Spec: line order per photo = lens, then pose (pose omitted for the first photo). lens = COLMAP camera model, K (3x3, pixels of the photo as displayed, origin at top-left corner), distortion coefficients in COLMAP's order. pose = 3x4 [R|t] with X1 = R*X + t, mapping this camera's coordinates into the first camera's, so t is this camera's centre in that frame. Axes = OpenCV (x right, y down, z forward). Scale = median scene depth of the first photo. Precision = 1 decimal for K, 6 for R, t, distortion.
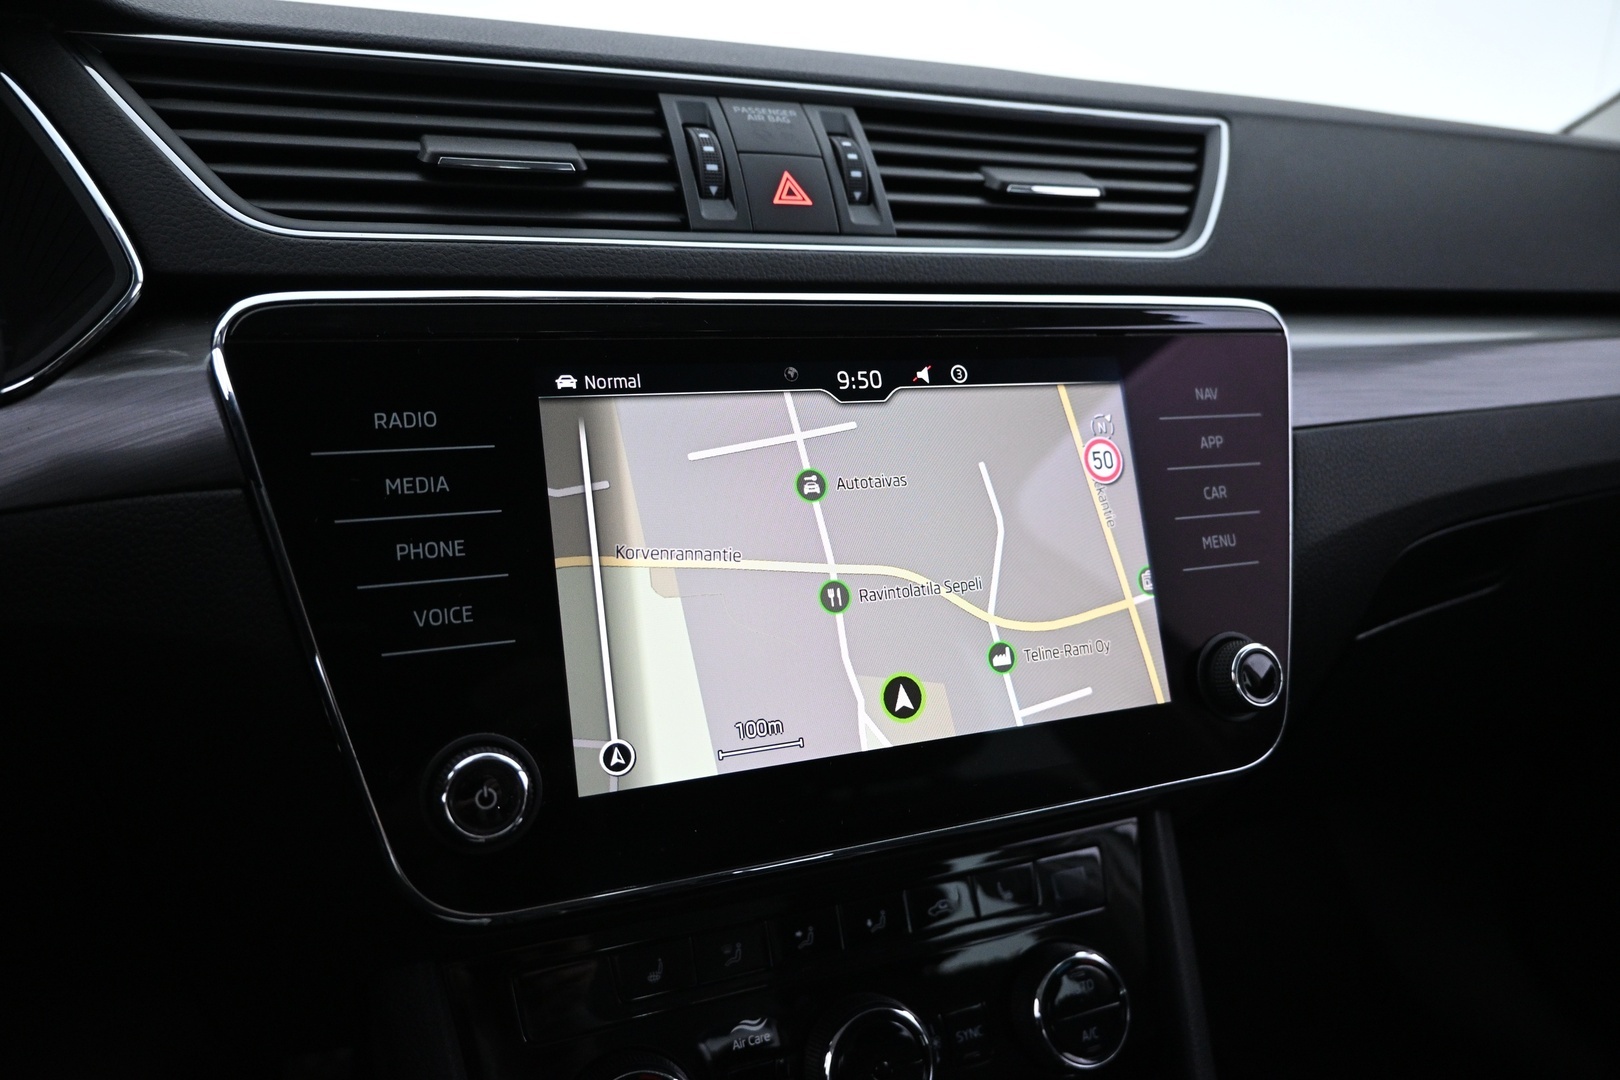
lens RADIAL K [[1103.6, 0, 811.3], [0, 1103.6, 532.1], [0, 0, 1]] dist [0.004340, -0.011065]
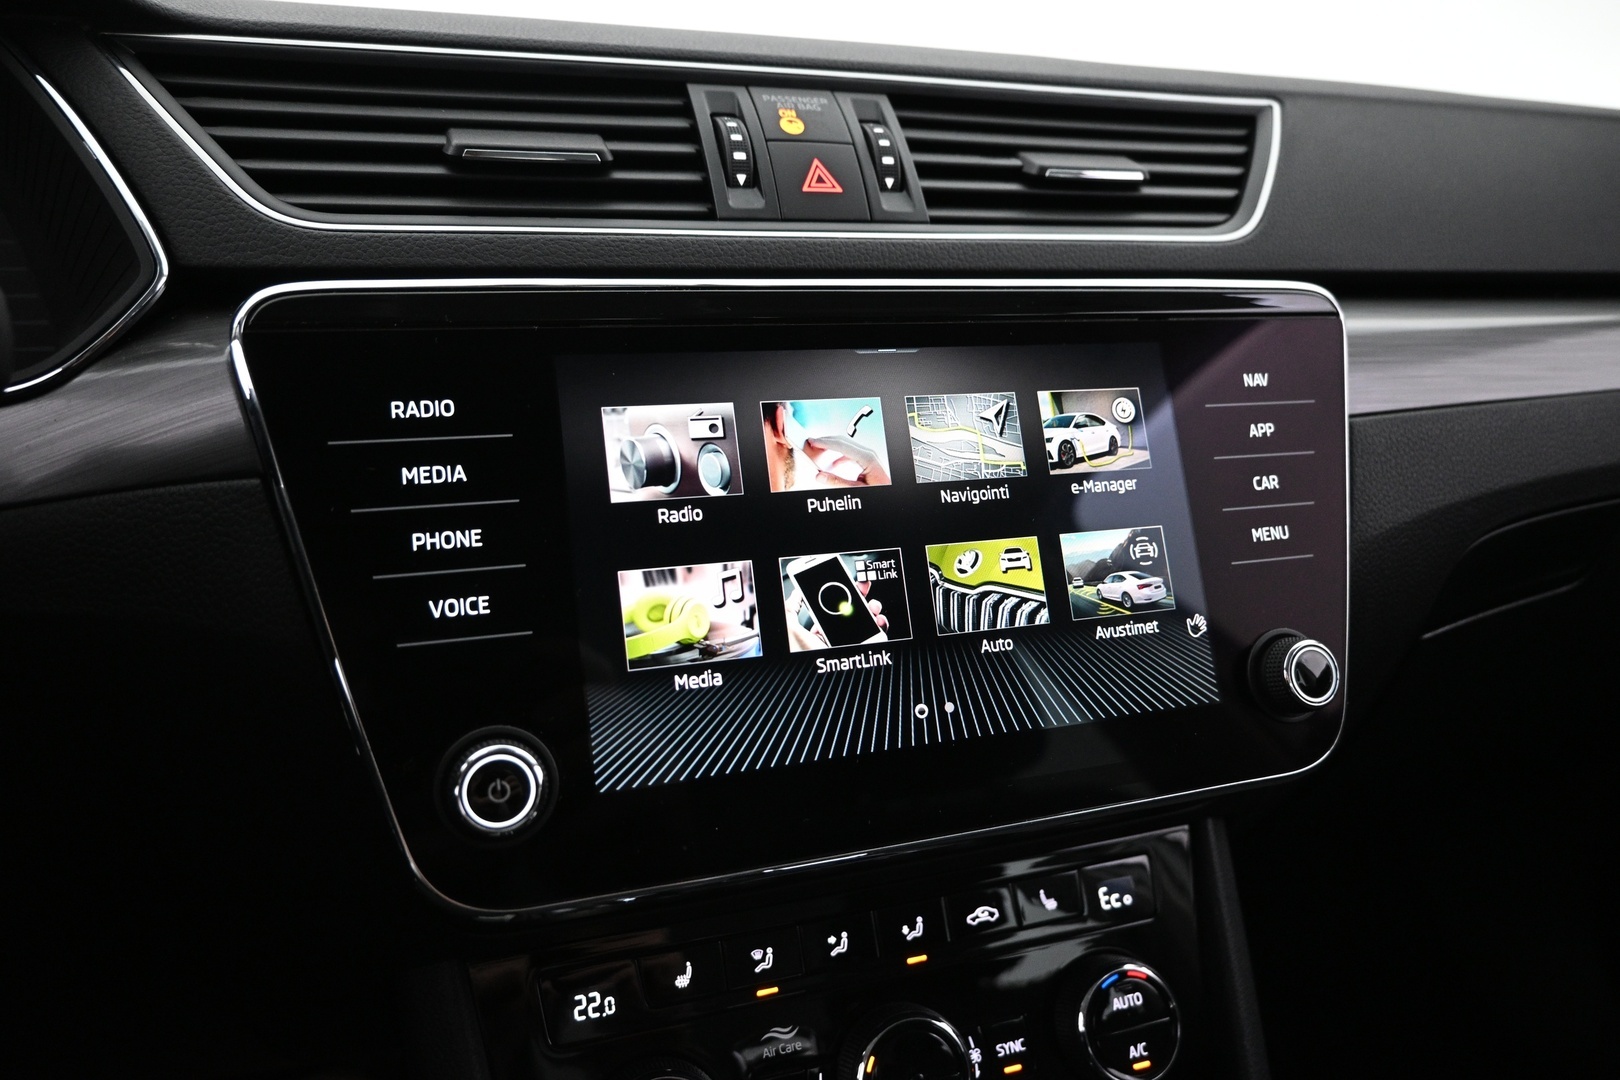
lens RADIAL K [[1103.6, 0, 810.9], [0, 1103.6, 531.6], [0, 0, 1]] dist [0.004340, -0.011065]
pose [[0.998366, -0.004946, -0.056937, 0.028047], [0.004213, 0.999907, -0.012984, 0.017788], [0.056995, 0.012723, 0.998293, 0.025549]]
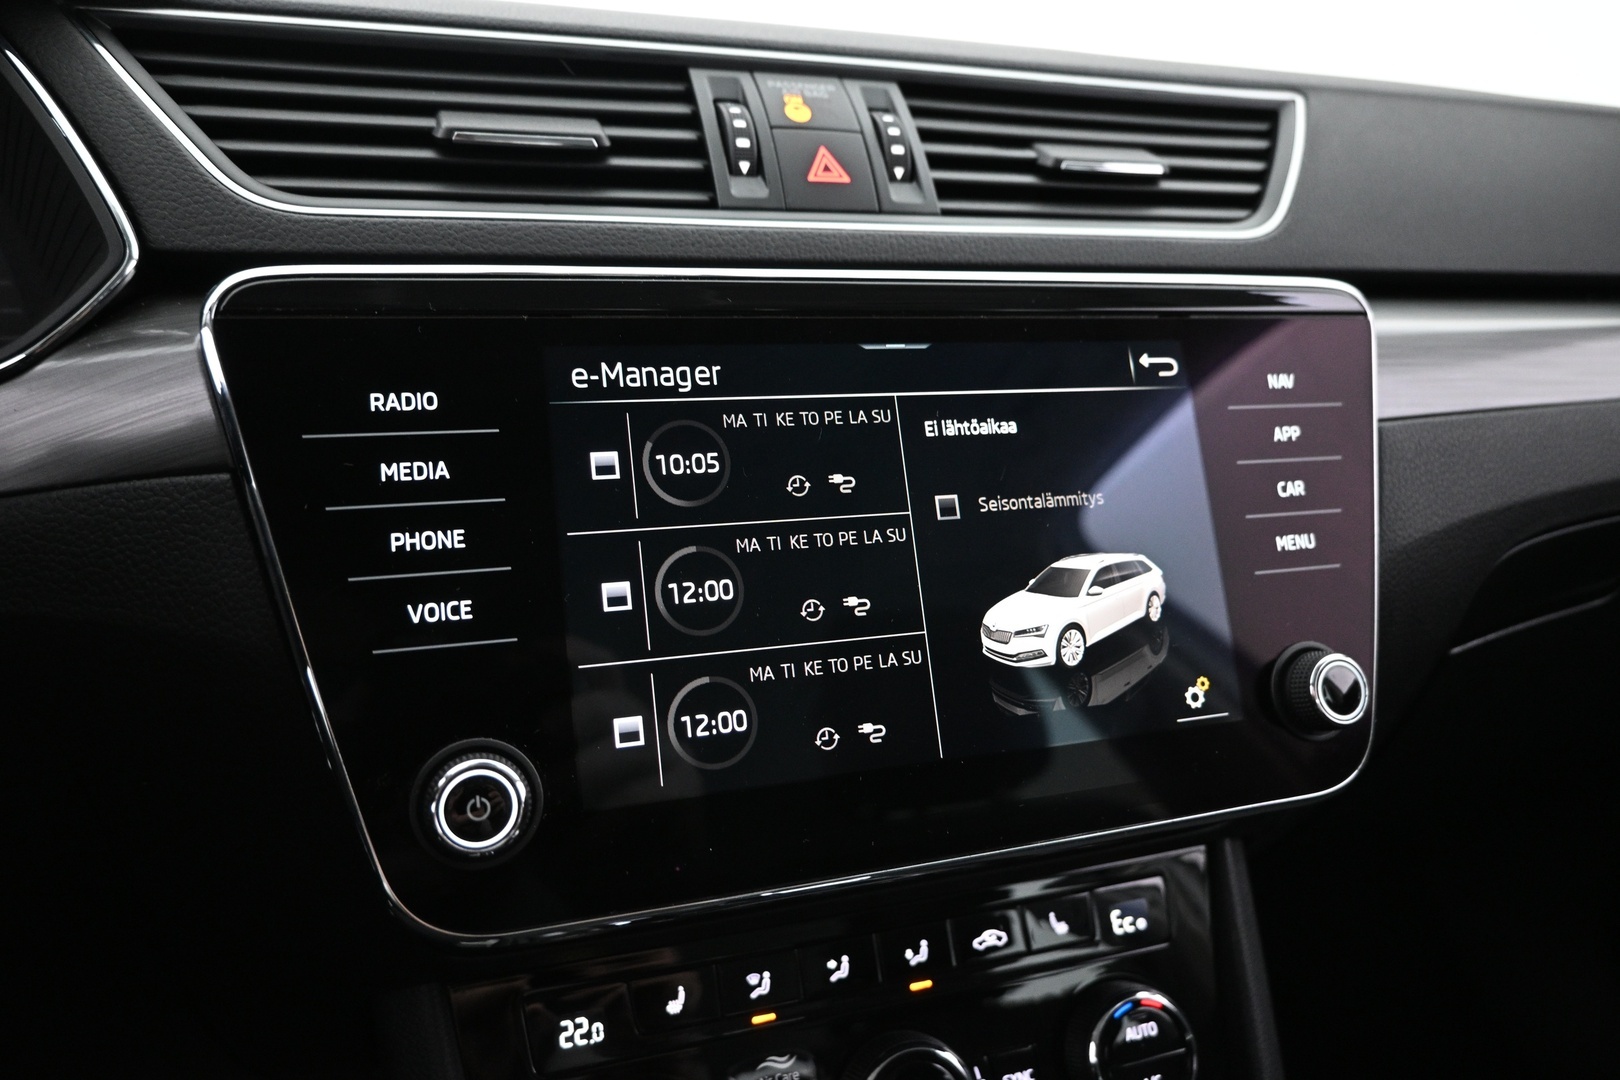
lens RADIAL K [[1103.6, 0, 811.4], [0, 1103.6, 530.4], [0, 0, 1]] dist [0.004340, -0.011065]
pose [[0.998180, 0.003719, -0.060191, 0.026501], [-0.004897, 0.999799, -0.019442, 0.018812], [0.060106, 0.019701, 0.997998, 0.069410]]
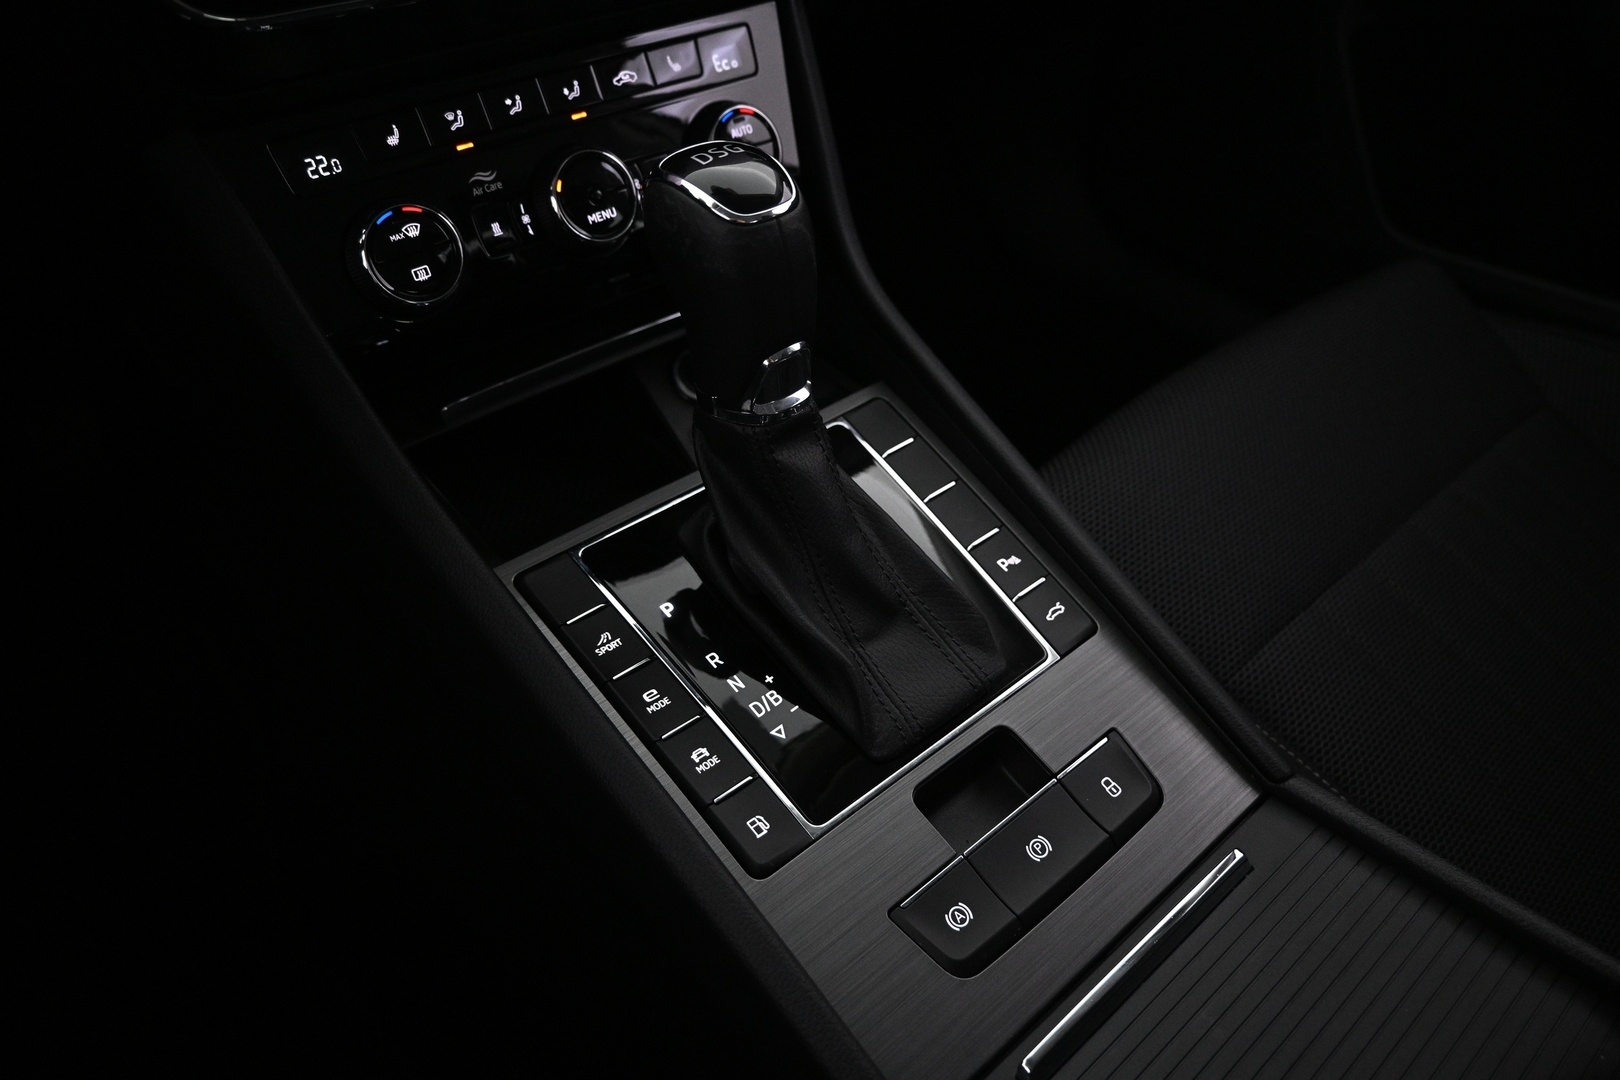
lens RADIAL K [[1103.6, 0, 810.7], [0, 1103.6, 537.5], [0, 0, 1]] dist [0.004340, -0.011065]
pose [[0.949278, -0.206496, 0.237129, -0.083028], [0.068128, 0.871295, 0.486008, 0.222268], [-0.306968, -0.445202, 0.841169, -0.317346]]
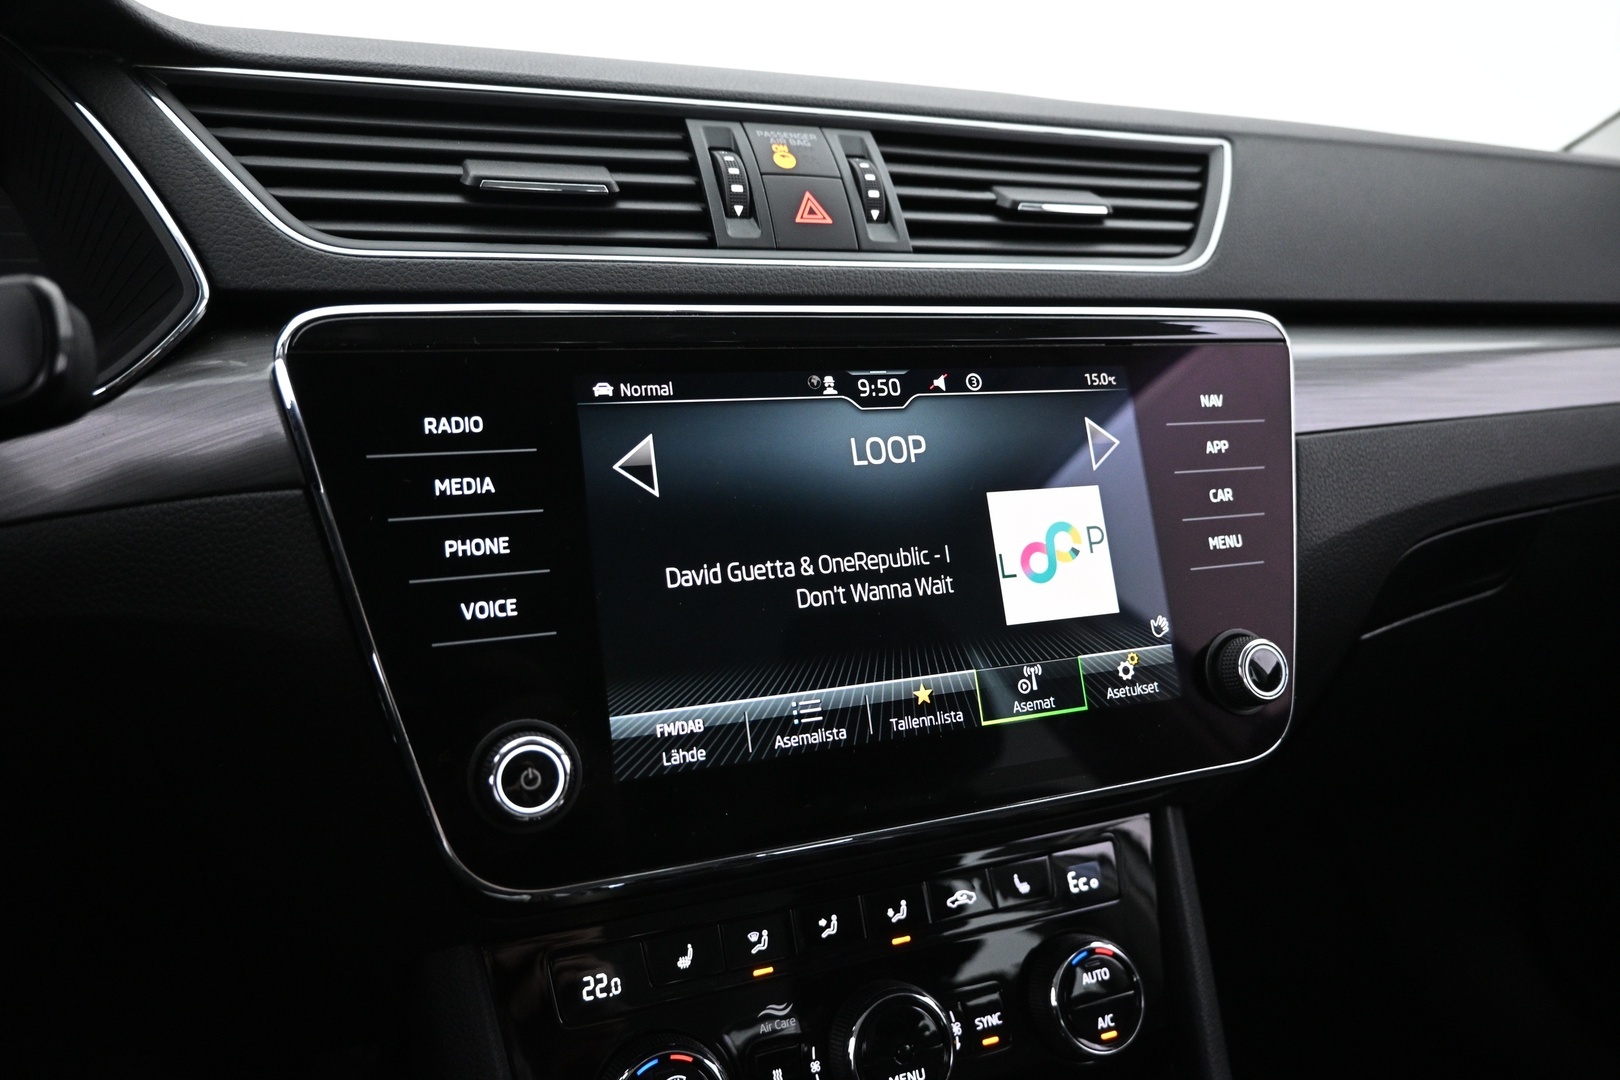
lens RADIAL K [[1103.6, 0, 811.0], [0, 1103.6, 530.9], [0, 0, 1]] dist [0.004340, -0.011065]
pose [[0.999926, -0.004244, -0.011412, -0.009052], [0.003996, 0.999758, -0.021624, 0.019344], [0.011501, 0.021576, 0.999701, -0.044977]]
